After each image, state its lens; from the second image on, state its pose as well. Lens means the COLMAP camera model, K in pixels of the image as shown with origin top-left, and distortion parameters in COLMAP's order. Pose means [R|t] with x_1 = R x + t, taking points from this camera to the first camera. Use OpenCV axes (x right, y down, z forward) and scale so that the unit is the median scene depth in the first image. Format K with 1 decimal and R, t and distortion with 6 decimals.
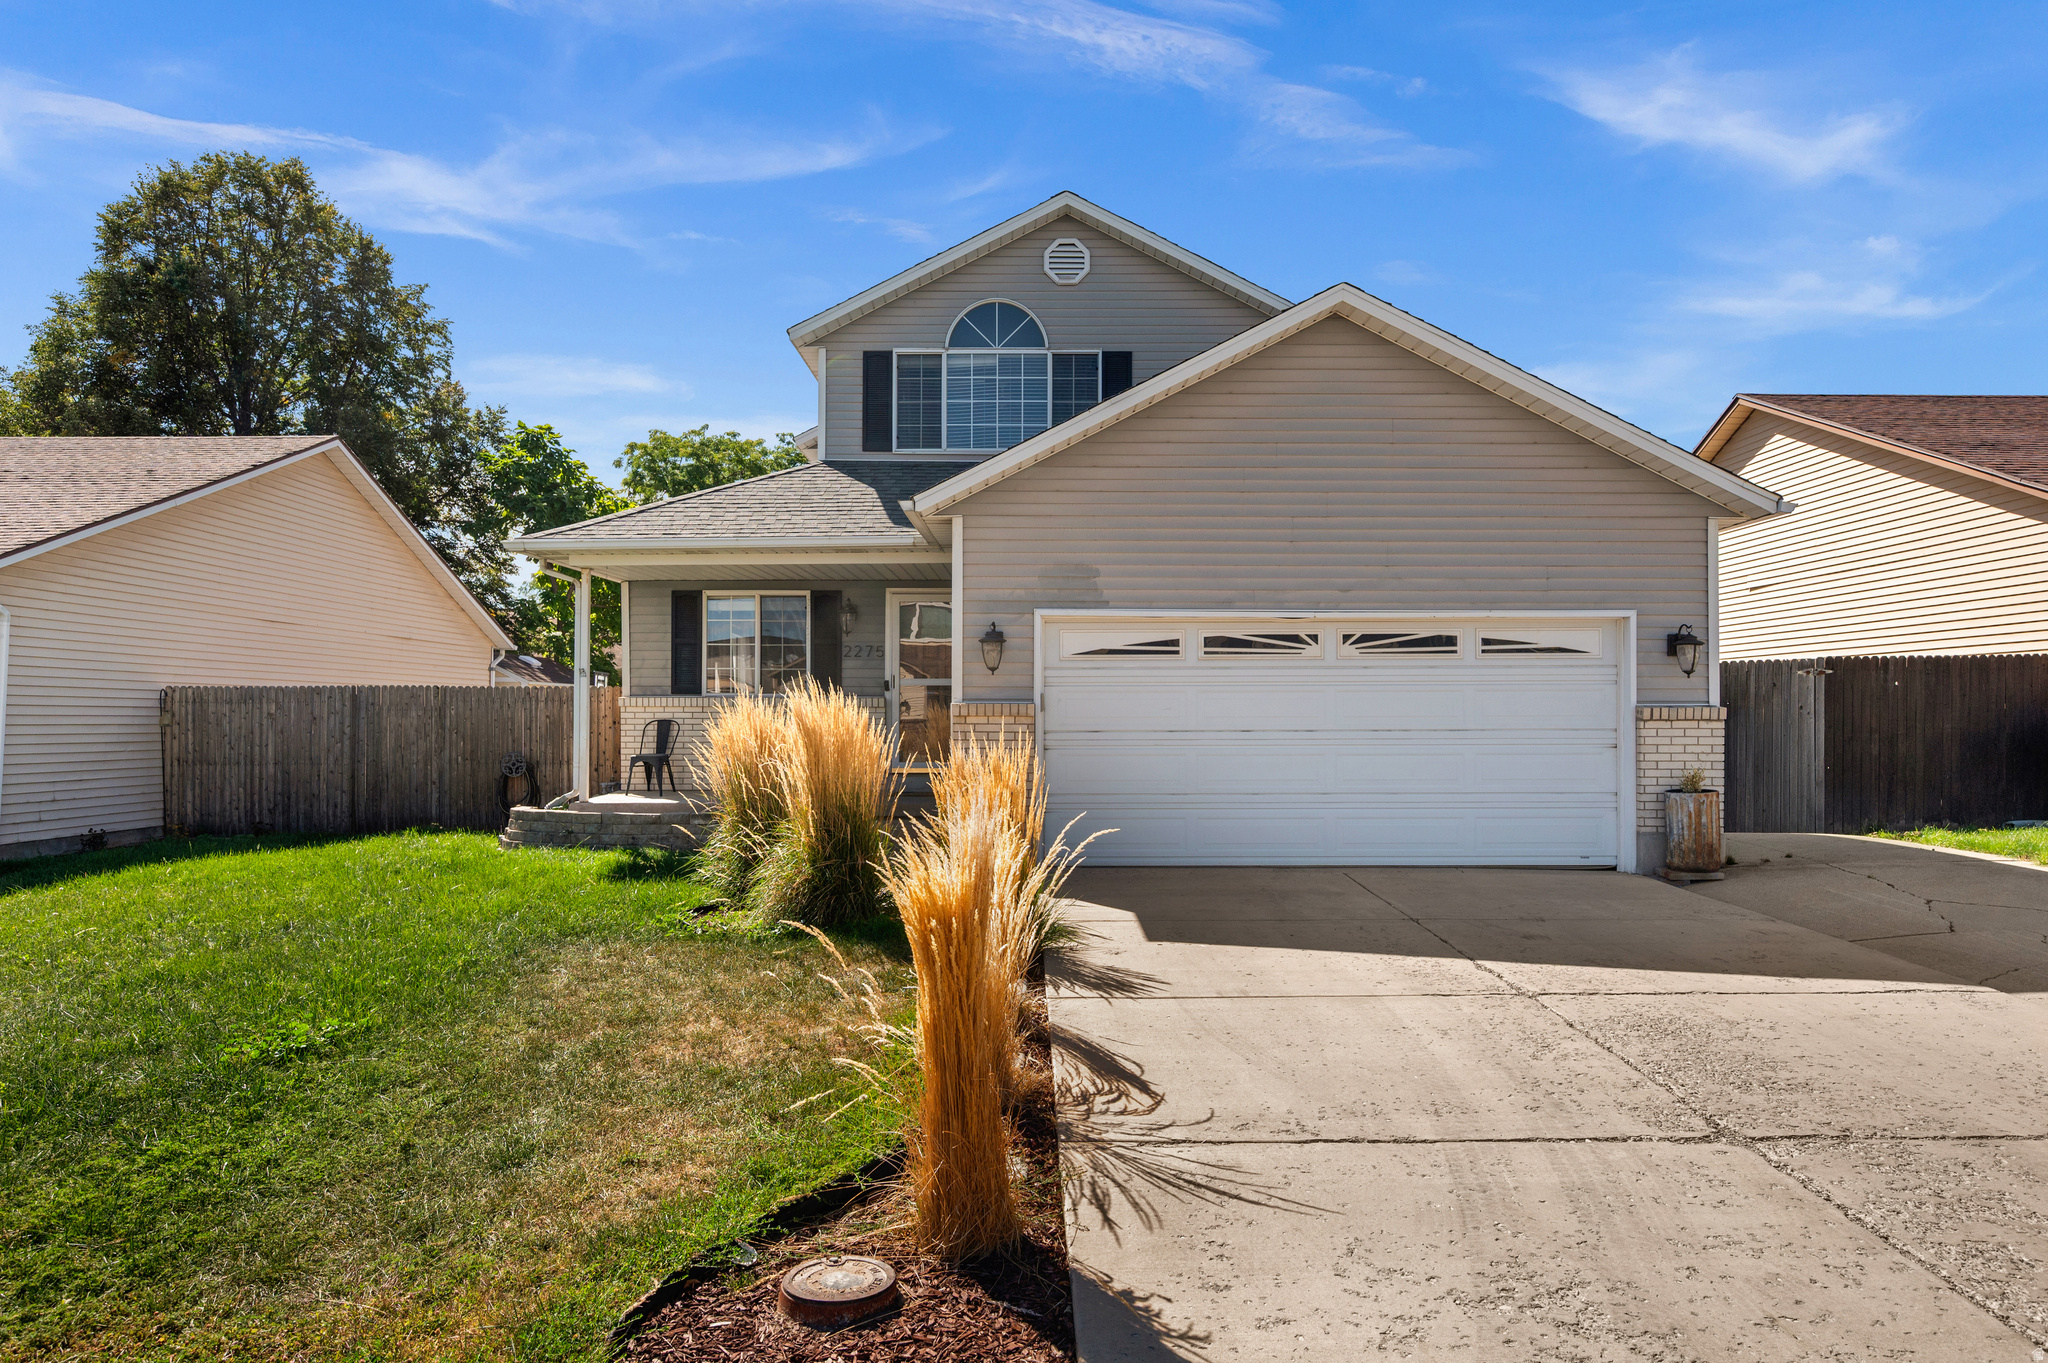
lens RADIAL K [[1299.5, 0, 1024.0], [0, 1299.5, 681.5], [0, 0, 1]] dist [-0.001701, -0.001317]
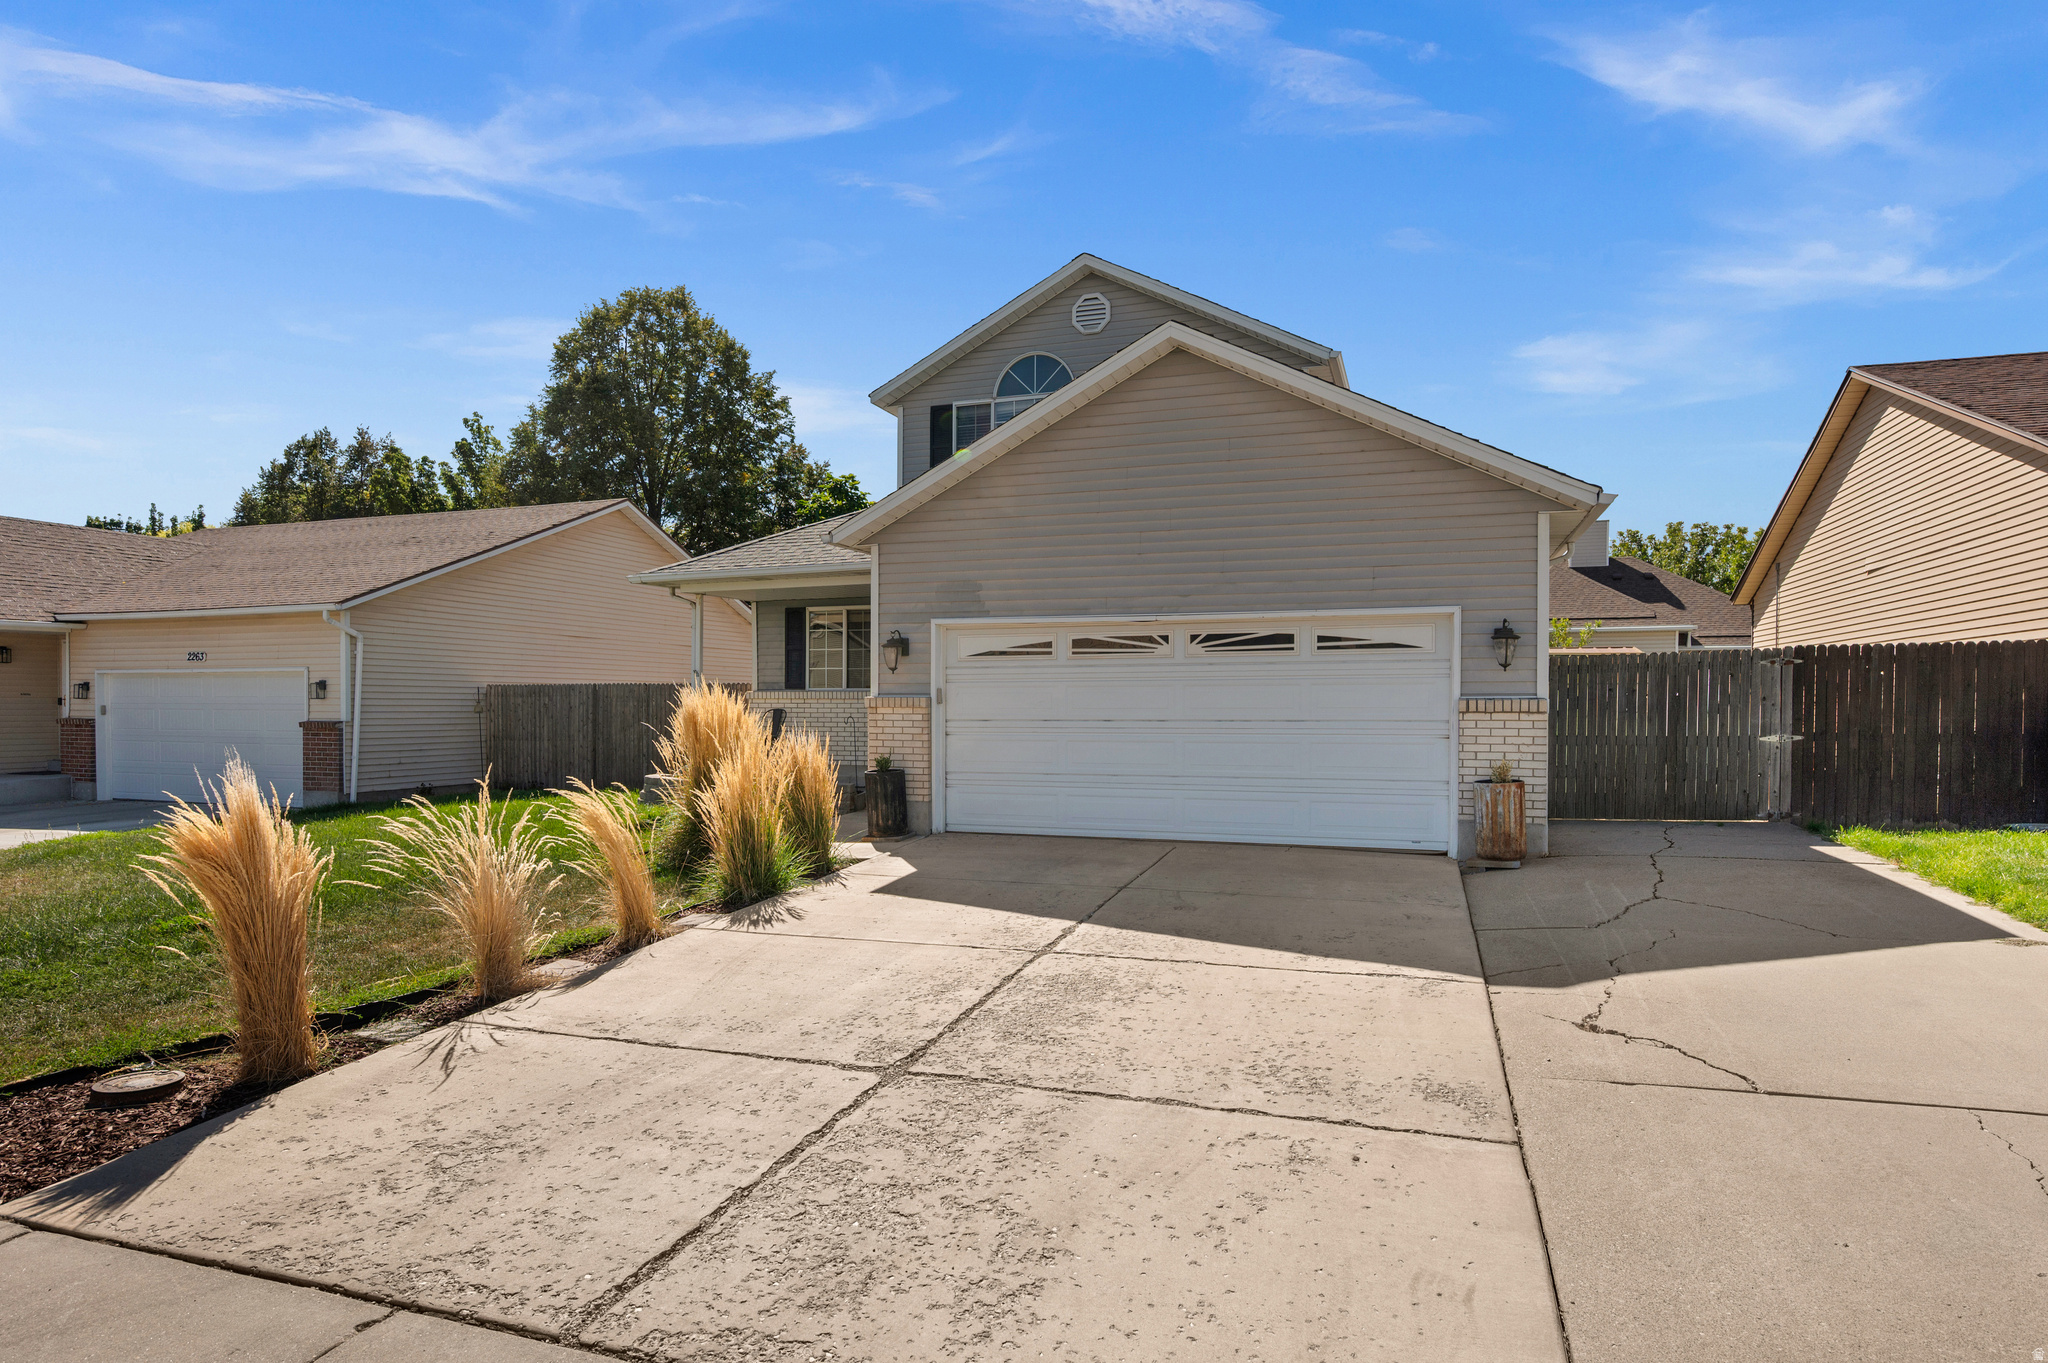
lens RADIAL K [[1136.1, 0, 1024.0], [0, 1136.1, 681.5], [0, 0, 1]] dist [-0.001290, -0.000951]
pose [[0.944532, -0.006111, -0.328363, 0.429256], [0.008588, 0.999945, 0.006096, -0.003118], [0.328308, -0.008578, 0.944532, 0.028610]]
